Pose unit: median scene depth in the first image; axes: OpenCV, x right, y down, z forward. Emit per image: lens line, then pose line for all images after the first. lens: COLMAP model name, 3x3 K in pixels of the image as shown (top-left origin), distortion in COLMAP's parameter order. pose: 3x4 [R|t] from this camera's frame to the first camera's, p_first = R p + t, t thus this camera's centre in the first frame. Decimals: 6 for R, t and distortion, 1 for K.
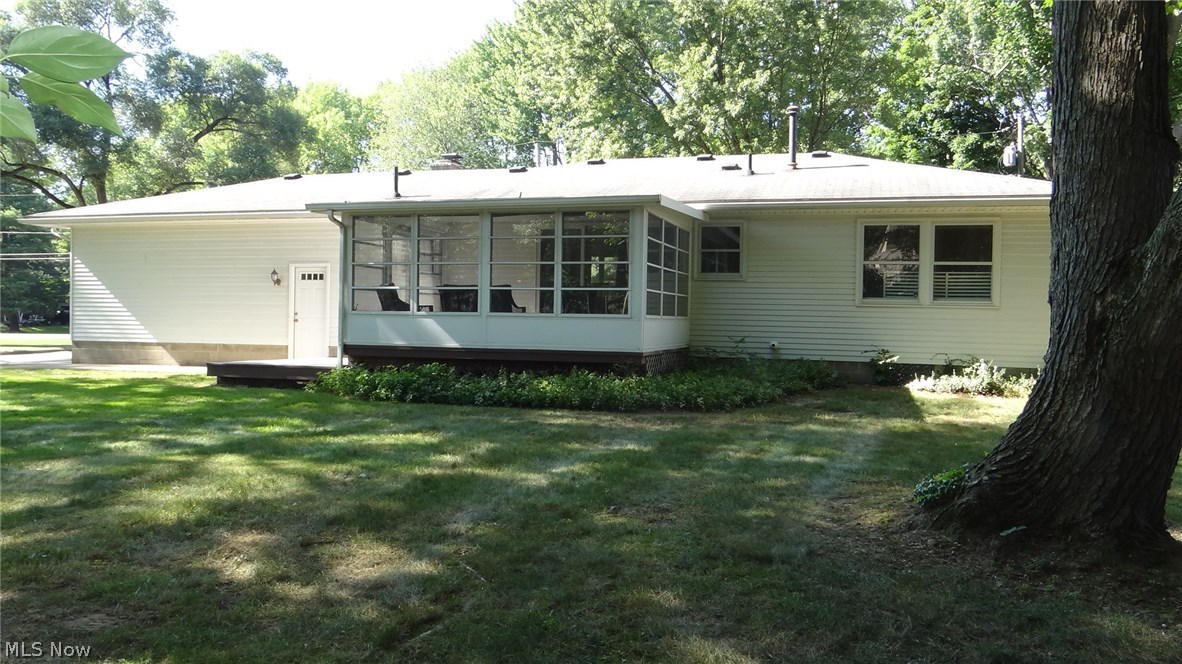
lens RADIAL K [[946.2, 0, 590.8], [0, 946.2, 328.4], [0, 0, 1]] dist [0.050553, -0.002066]
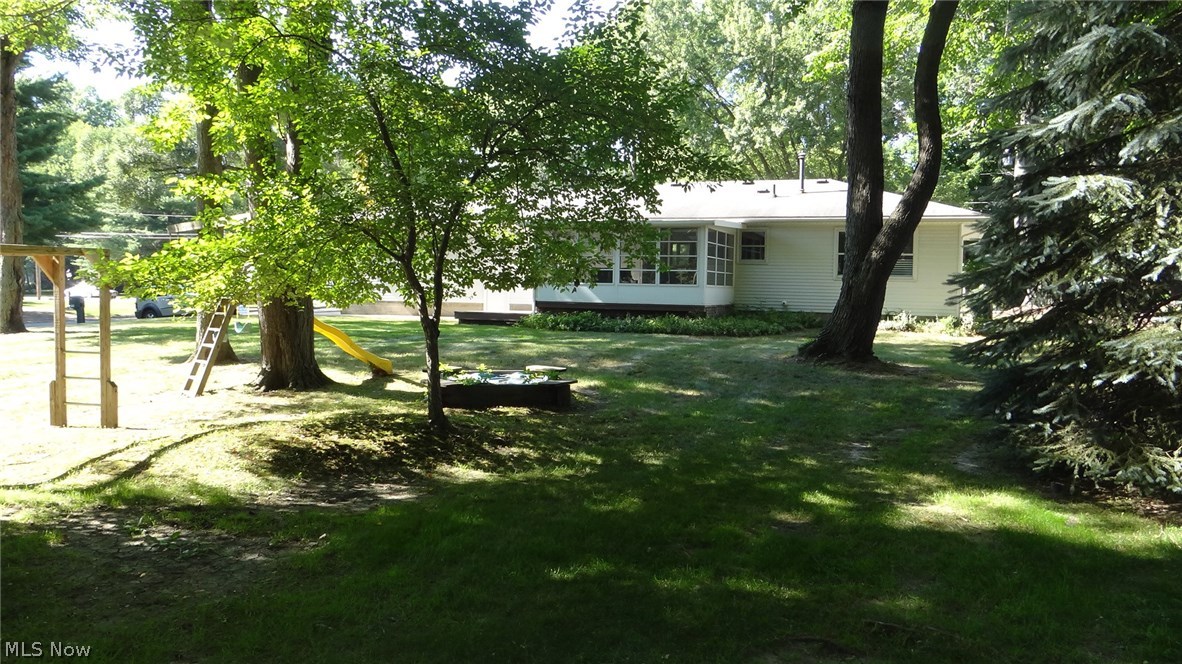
lens RADIAL K [[946.2, 0, 585.9], [0, 946.2, 334.4], [0, 0, 1]] dist [0.050553, -0.002066]
pose [[0.997114, 0.006307, -0.075662, -0.029499], [-0.003456, 0.999281, 0.037761, 0.011390], [0.075846, -0.037390, 0.996418, -0.709210]]
